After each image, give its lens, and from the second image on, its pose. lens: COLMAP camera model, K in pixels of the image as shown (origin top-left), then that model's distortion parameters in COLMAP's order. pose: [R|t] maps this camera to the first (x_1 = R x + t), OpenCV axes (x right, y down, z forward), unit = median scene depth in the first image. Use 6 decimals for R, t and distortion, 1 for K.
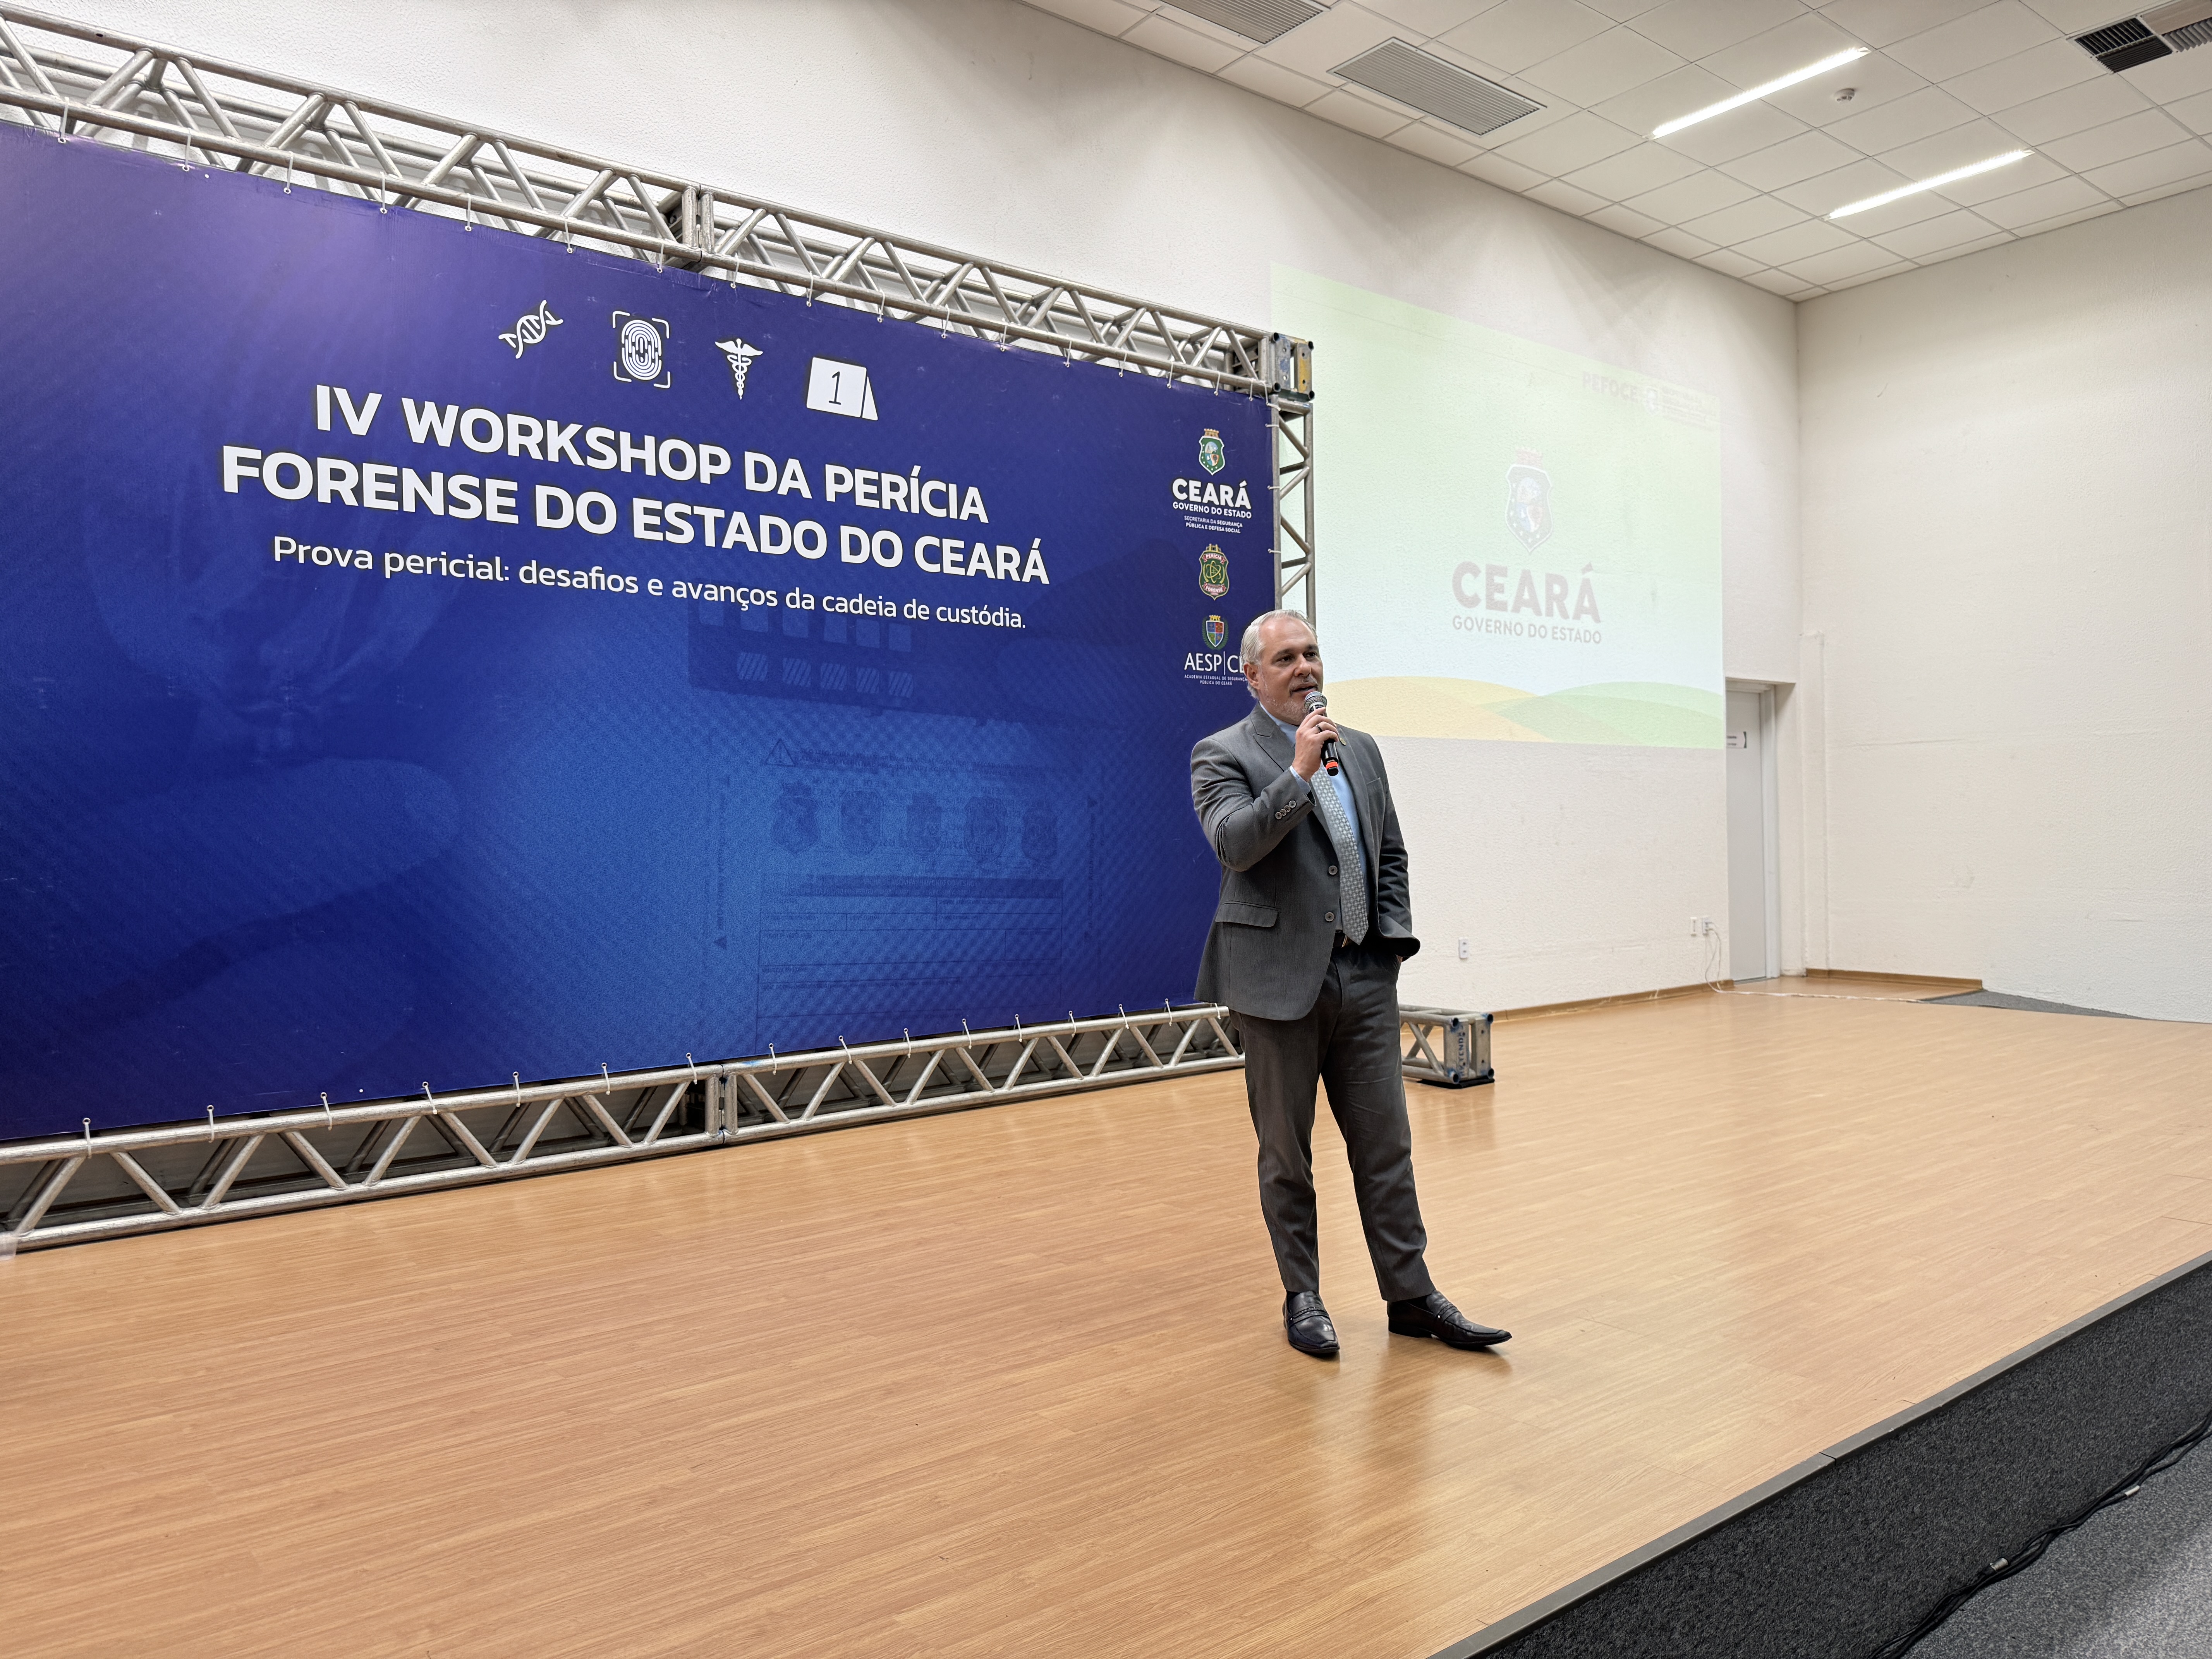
lens RADIAL K [[1554.8, 0, 1097.8], [0, 1554.8, 825.6], [0, 0, 1]] dist [0.090950, -0.128468]
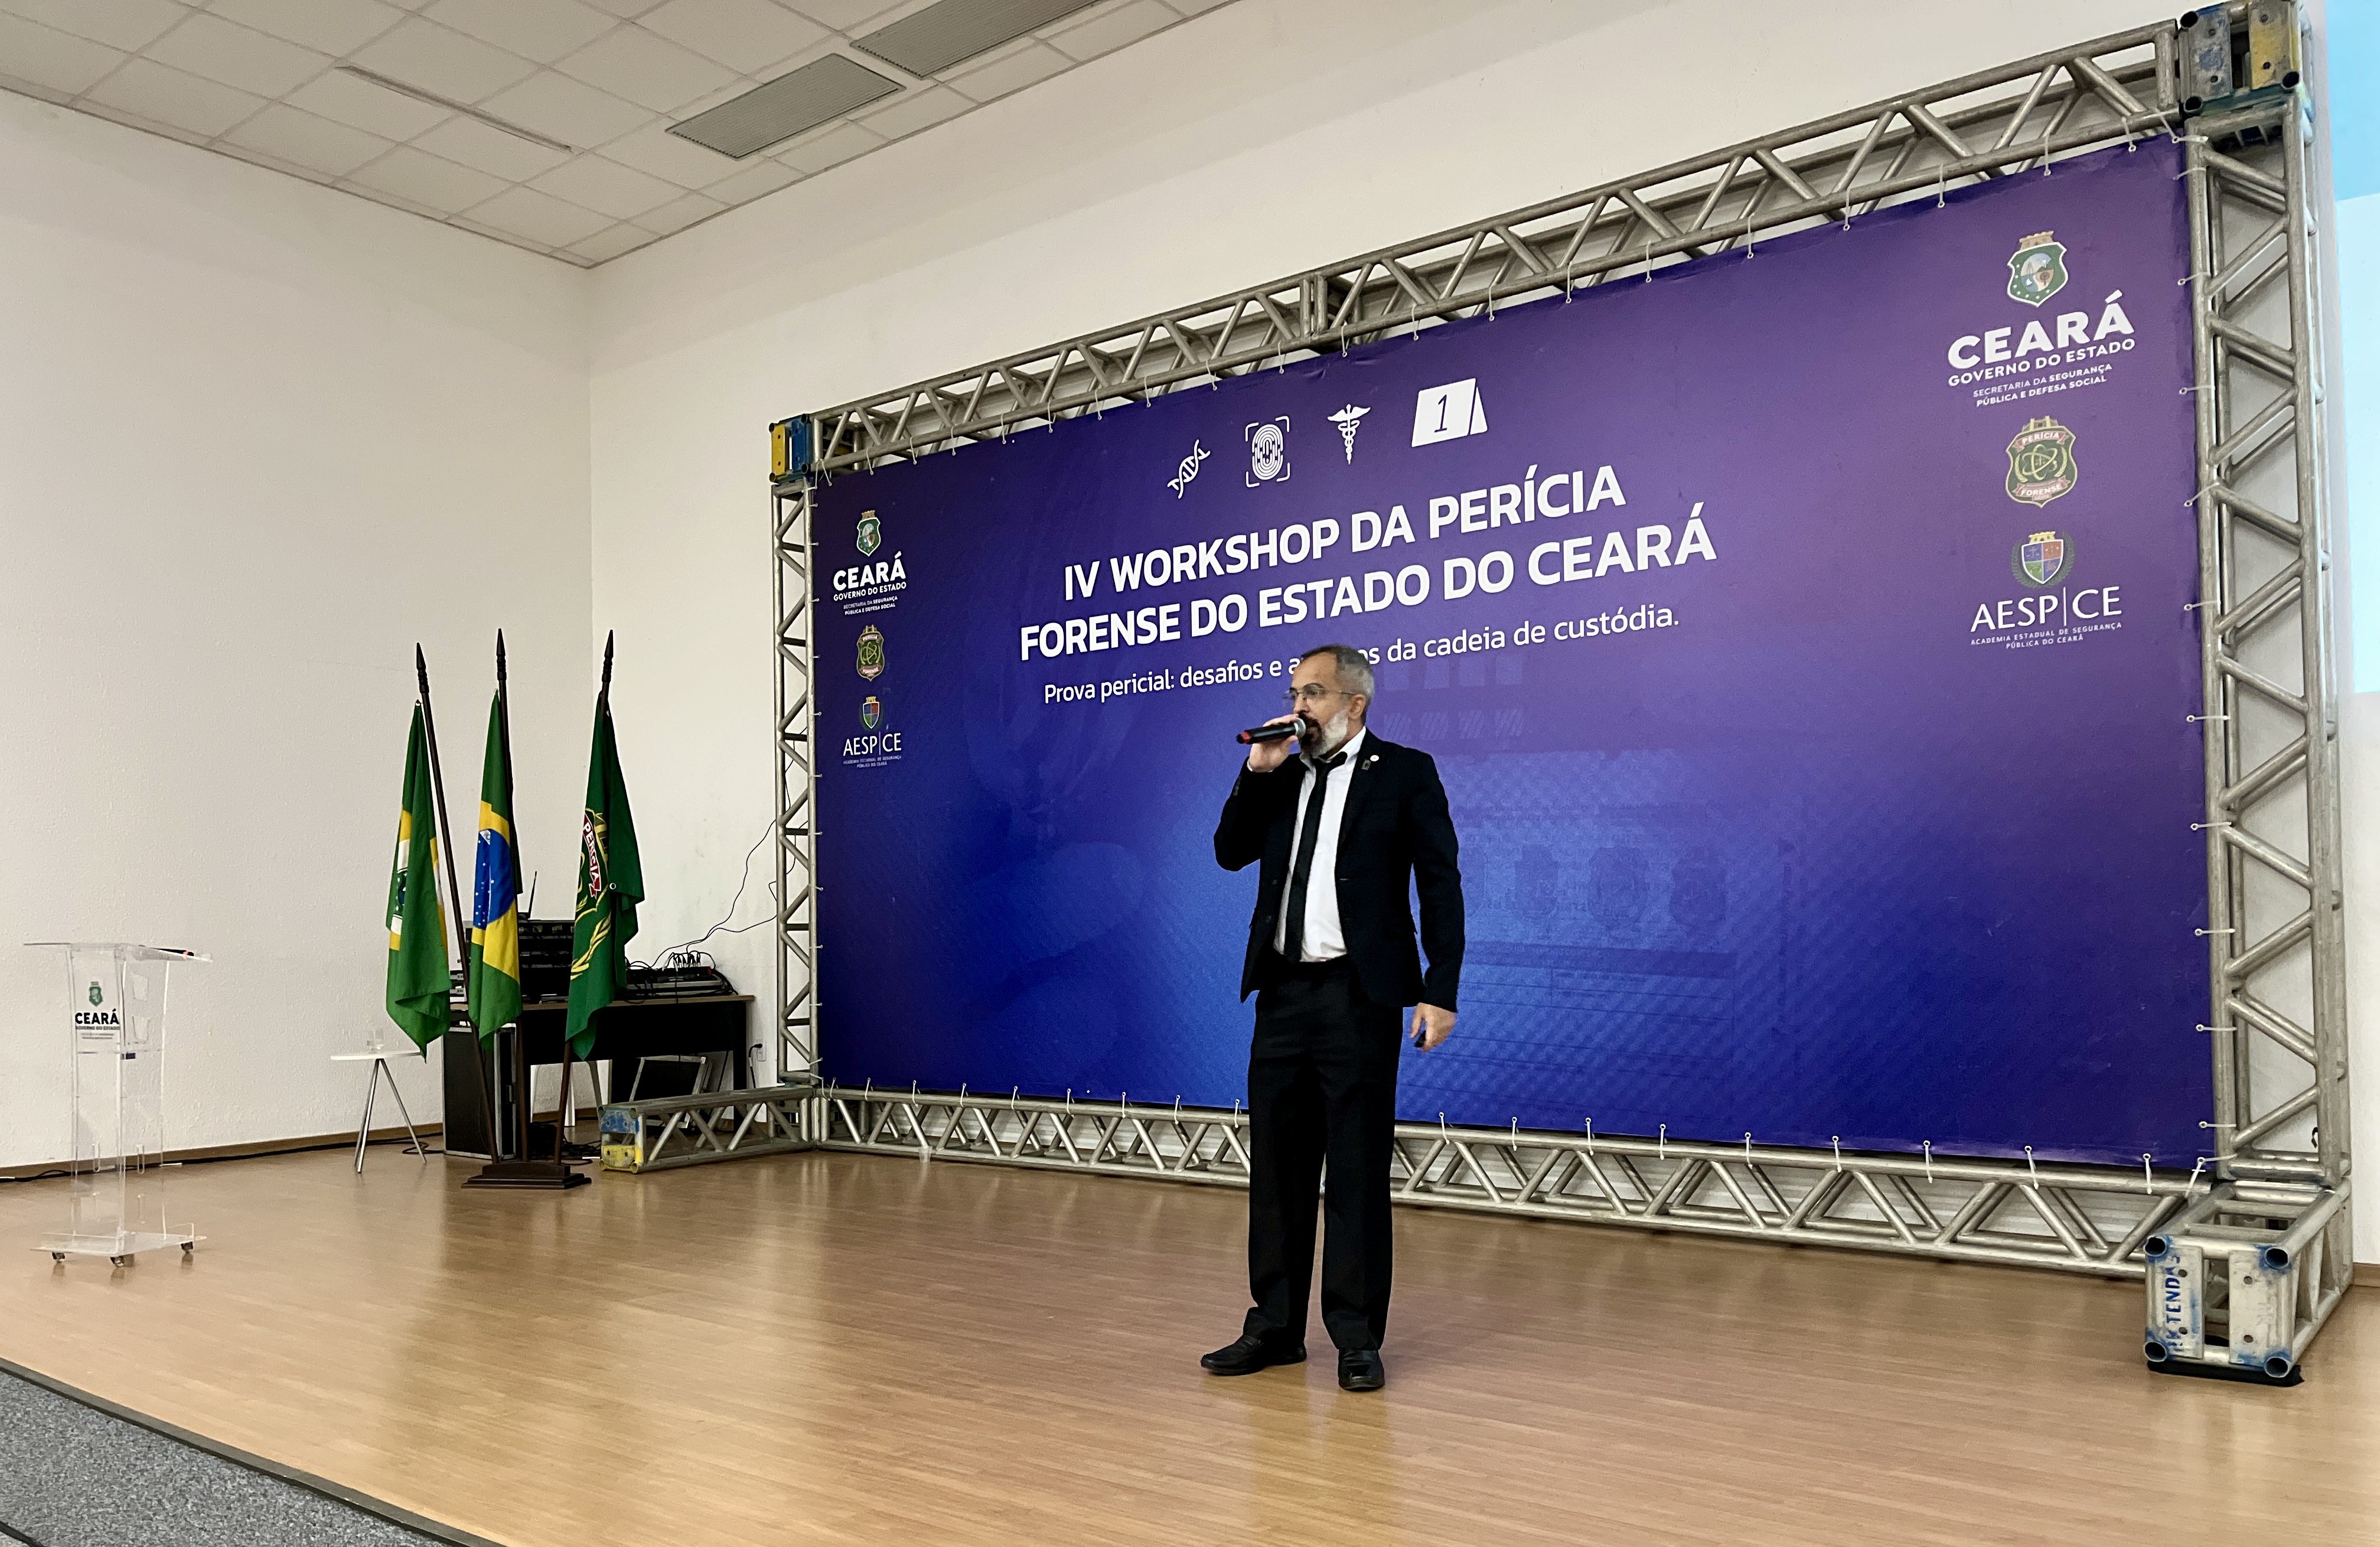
lens RADIAL K [[1825.8, 0, 1148.2], [0, 1825.8, 887.2], [0, 0, 1]] dist [0.032744, -0.045278]
pose [[0.198561, -0.004190, -0.980080, 0.831375], [0.020019, 0.999800, -0.000218, -0.002475], [0.979884, -0.019577, 0.198605, 0.590709]]
